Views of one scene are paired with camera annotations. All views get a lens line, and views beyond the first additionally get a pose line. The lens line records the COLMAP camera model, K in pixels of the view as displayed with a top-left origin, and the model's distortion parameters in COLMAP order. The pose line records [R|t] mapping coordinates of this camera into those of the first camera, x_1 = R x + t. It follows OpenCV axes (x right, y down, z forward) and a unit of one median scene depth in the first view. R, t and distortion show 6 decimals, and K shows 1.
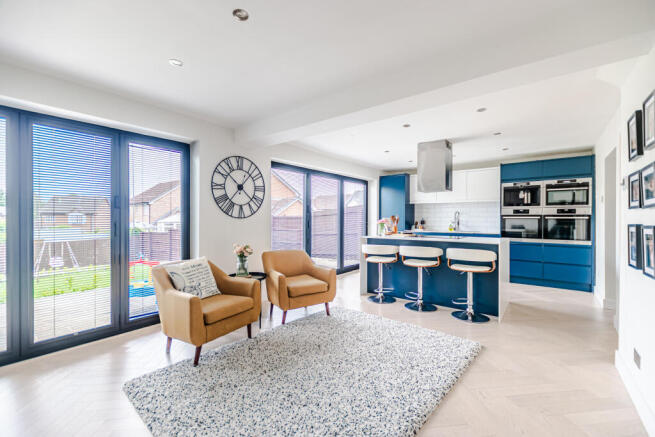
lens RADIAL K [[282.5, 0, 328.6], [0, 282.5, 220.2], [0, 0, 1]] dist [0.008142, -0.003126]
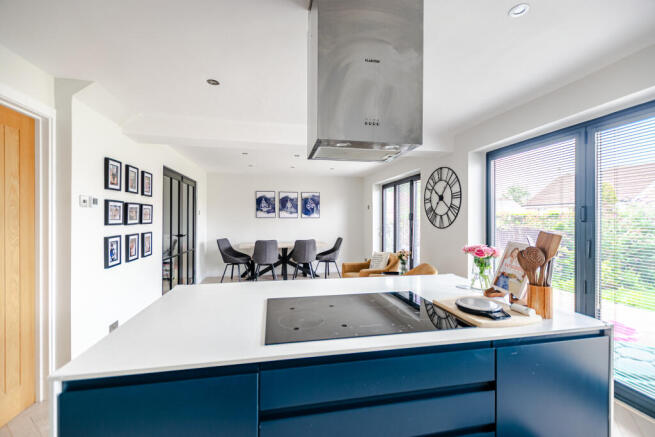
lens RADIAL K [[282.5, 0, 329.4], [0, 282.5, 218.3], [0, 0, 1]] dist [0.008142, -0.003126]
pose [[-0.656748, -0.001931, -0.754108, 0.560300], [-0.007764, 0.999961, 0.004201, -0.034519], [0.754070, 0.008614, -0.656737, 1.070252]]
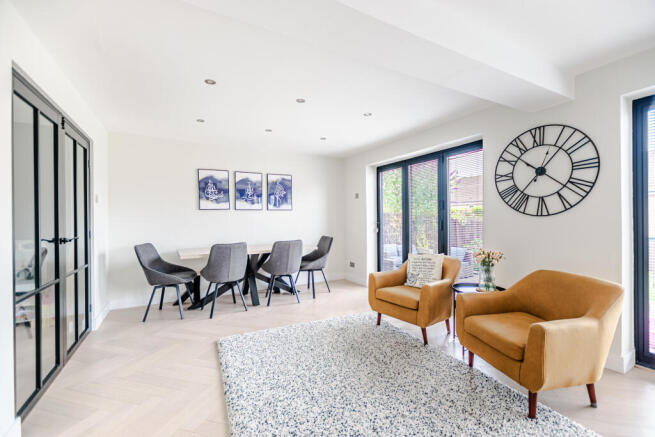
lens RADIAL K [[282.5, 0, 329.3], [0, 282.5, 219.1], [0, 0, 1]] dist [0.008142, -0.003126]
pose [[-0.396201, 0.007311, -0.918135, 0.413545], [0.002121, 0.999973, 0.007047, -0.004390], [0.918161, 0.000844, -0.396206, 0.628431]]
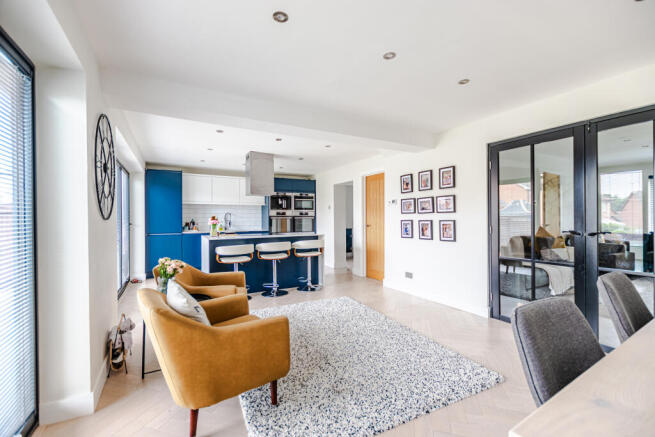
lens RADIAL K [[282.5, 0, 331.3], [0, 282.5, 218.3], [0, 0, 1]] dist [0.008142, -0.003126]
pose [[0.379752, -0.005388, 0.925073, -0.541062], [0.015206, 0.999884, -0.000419, -0.003010], [-0.924963, 0.014226, 0.379790, 0.261382]]
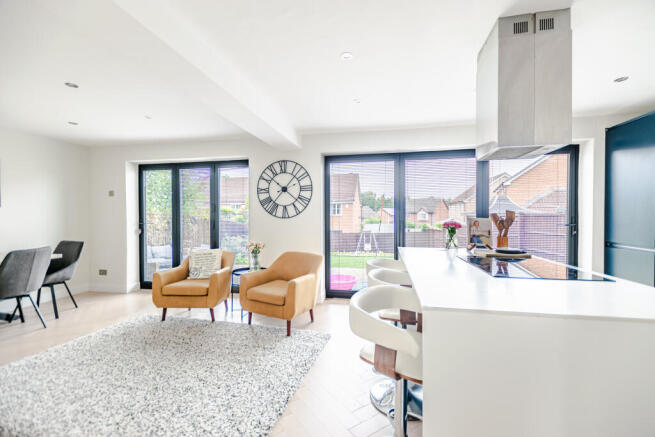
lens RADIAL K [[282.5, 0, 329.0], [0, 282.5, 219.5], [0, 0, 1]] dist [0.008142, -0.003126]
pose [[0.444002, 0.010455, -0.895965, 0.567192], [-0.004518, 0.999945, 0.009430, -0.009861], [0.896014, -0.000139, 0.444025, 0.530246]]
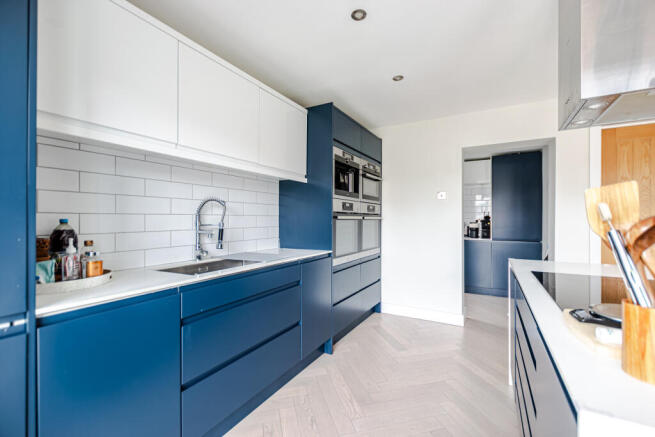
lens RADIAL K [[282.5, 0, 331.5], [0, 282.5, 218.8], [0, 0, 1]] dist [0.008142, -0.003126]
pose [[-0.148862, 0.002828, 0.988854, 0.156218], [0.009580, 0.999953, -0.001417, -0.006888], [-0.988812, 0.009263, -0.148882, 1.180360]]
